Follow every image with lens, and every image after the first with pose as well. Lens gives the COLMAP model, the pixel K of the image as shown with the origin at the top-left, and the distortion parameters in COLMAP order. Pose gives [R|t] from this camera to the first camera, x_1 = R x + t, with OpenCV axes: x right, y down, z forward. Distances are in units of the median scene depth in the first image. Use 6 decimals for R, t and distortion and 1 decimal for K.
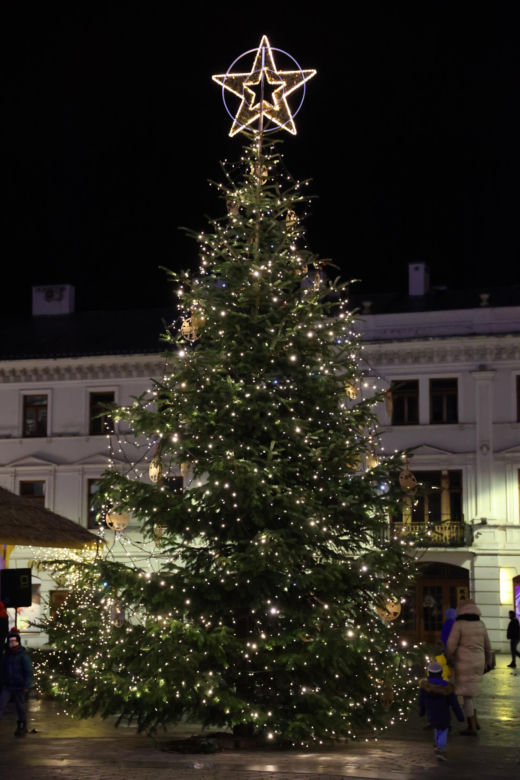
lens RADIAL K [[1641.2, 0, 260.6], [0, 1641.2, 405.6], [0, 0, 1]] dist [0.294017, 0.174923]
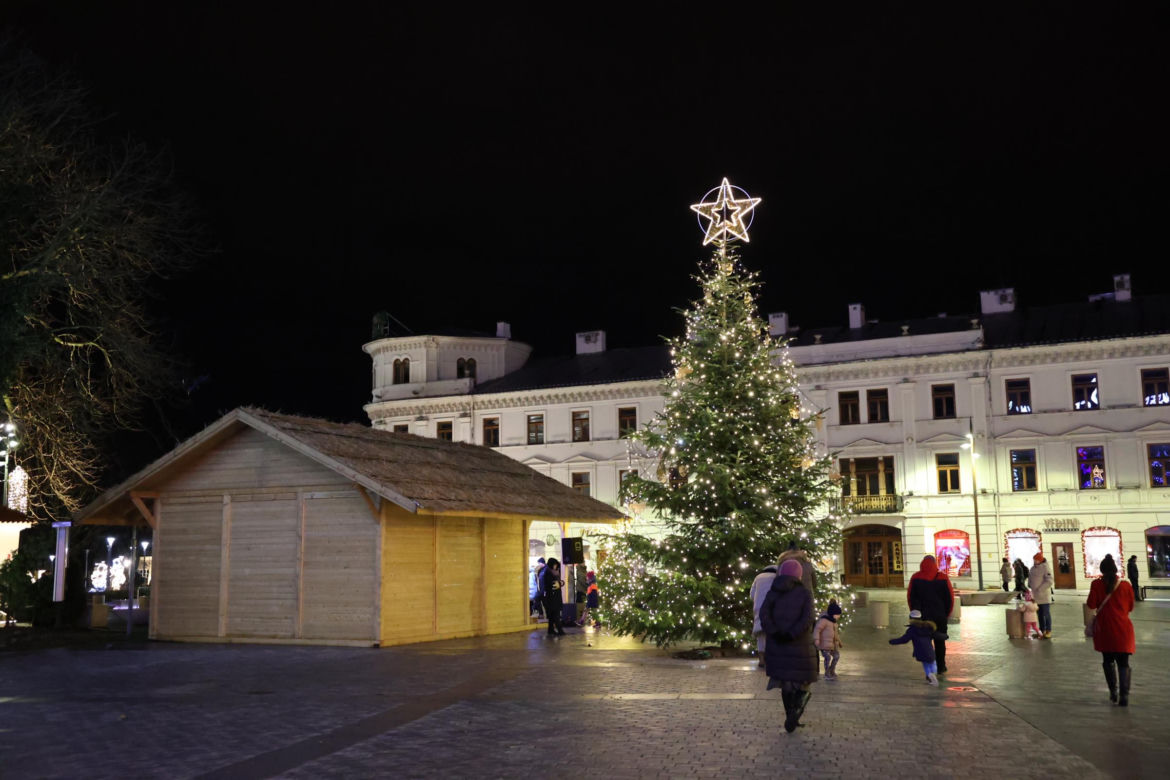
lens RADIAL K [[1340.5, 0, 585.0], [0, 1340.5, 390.0], [0, 0, 1]] dist [0.012324, 0.000940]
pose [[0.990524, -0.035720, -0.132612, 0.030742], [0.035471, 0.999362, -0.004242, -0.031620], [0.132679, -0.000502, 0.991159, -0.206294]]
